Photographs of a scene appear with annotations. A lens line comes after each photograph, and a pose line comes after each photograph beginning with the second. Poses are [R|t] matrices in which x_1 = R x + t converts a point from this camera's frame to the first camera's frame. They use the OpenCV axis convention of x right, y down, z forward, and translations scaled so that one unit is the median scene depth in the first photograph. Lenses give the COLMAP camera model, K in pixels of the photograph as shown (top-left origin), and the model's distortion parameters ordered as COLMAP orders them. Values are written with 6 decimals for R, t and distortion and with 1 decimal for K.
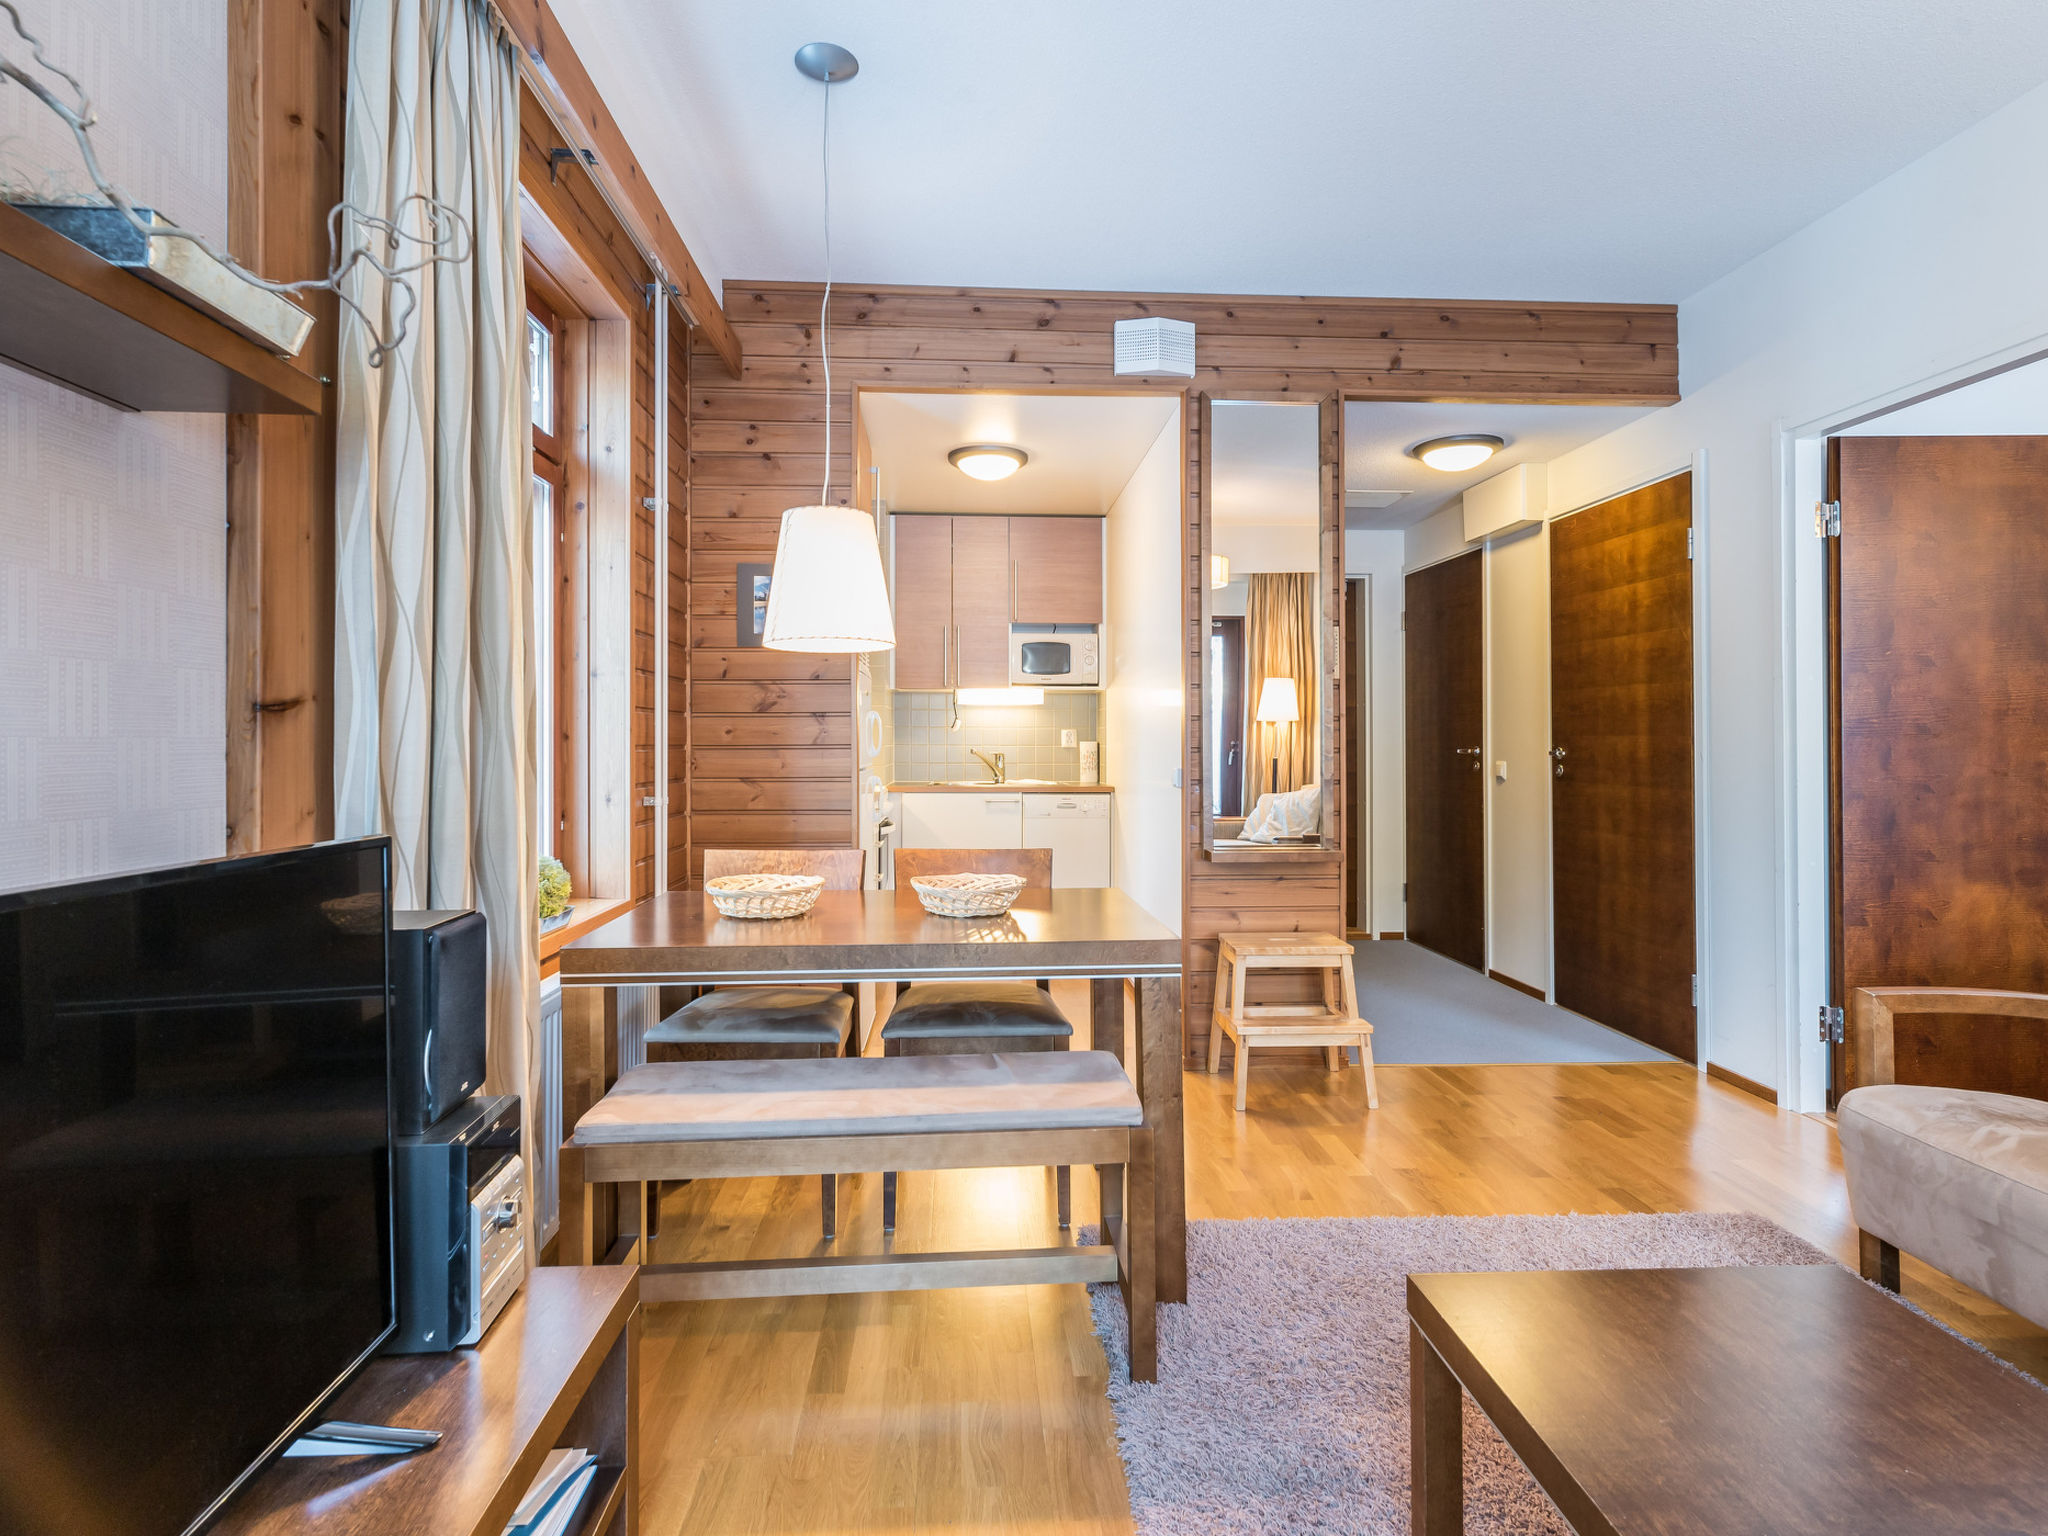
lens RADIAL K [[1018.0, 0, 1023.1], [0, 1018.0, 747.7], [0, 0, 1]] dist [-0.000935, 0.000207]
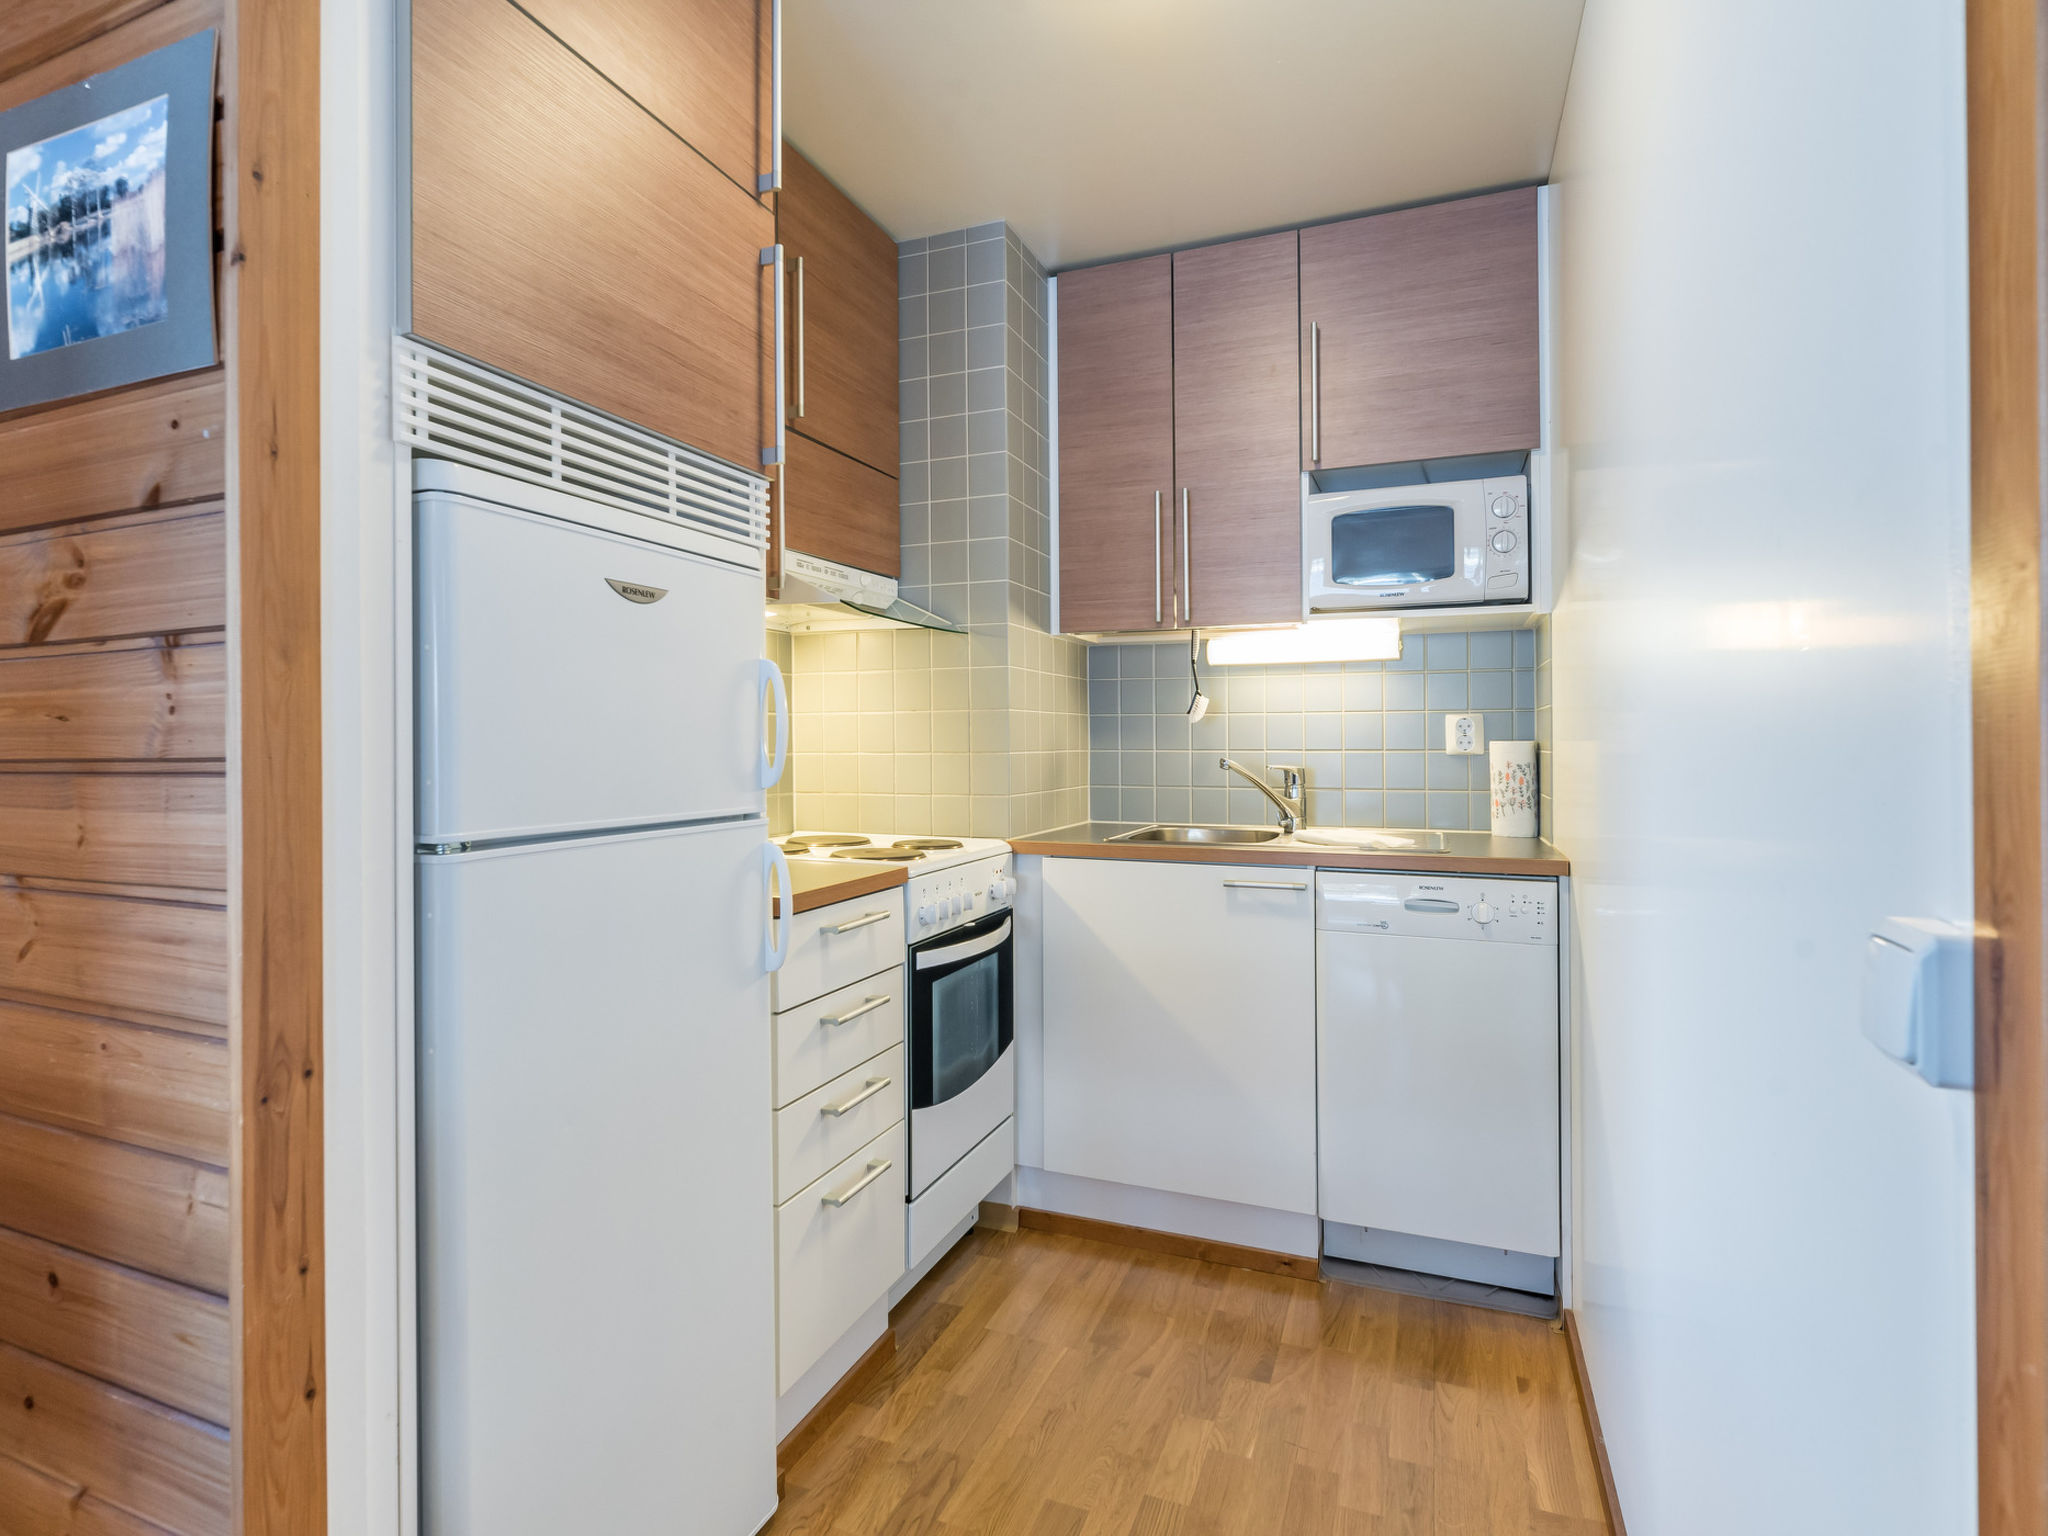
lens RADIAL K [[1020.8, 0, 1022.8], [0, 1020.8, 718.2], [0, 0, 1]] dist [0.003008, 0.000433]
pose [[0.899455, -0.013291, -0.436811, 0.068269], [0.000704, 0.999580, -0.028964, -0.003475], [0.437013, 0.025745, 0.899087, 0.544549]]
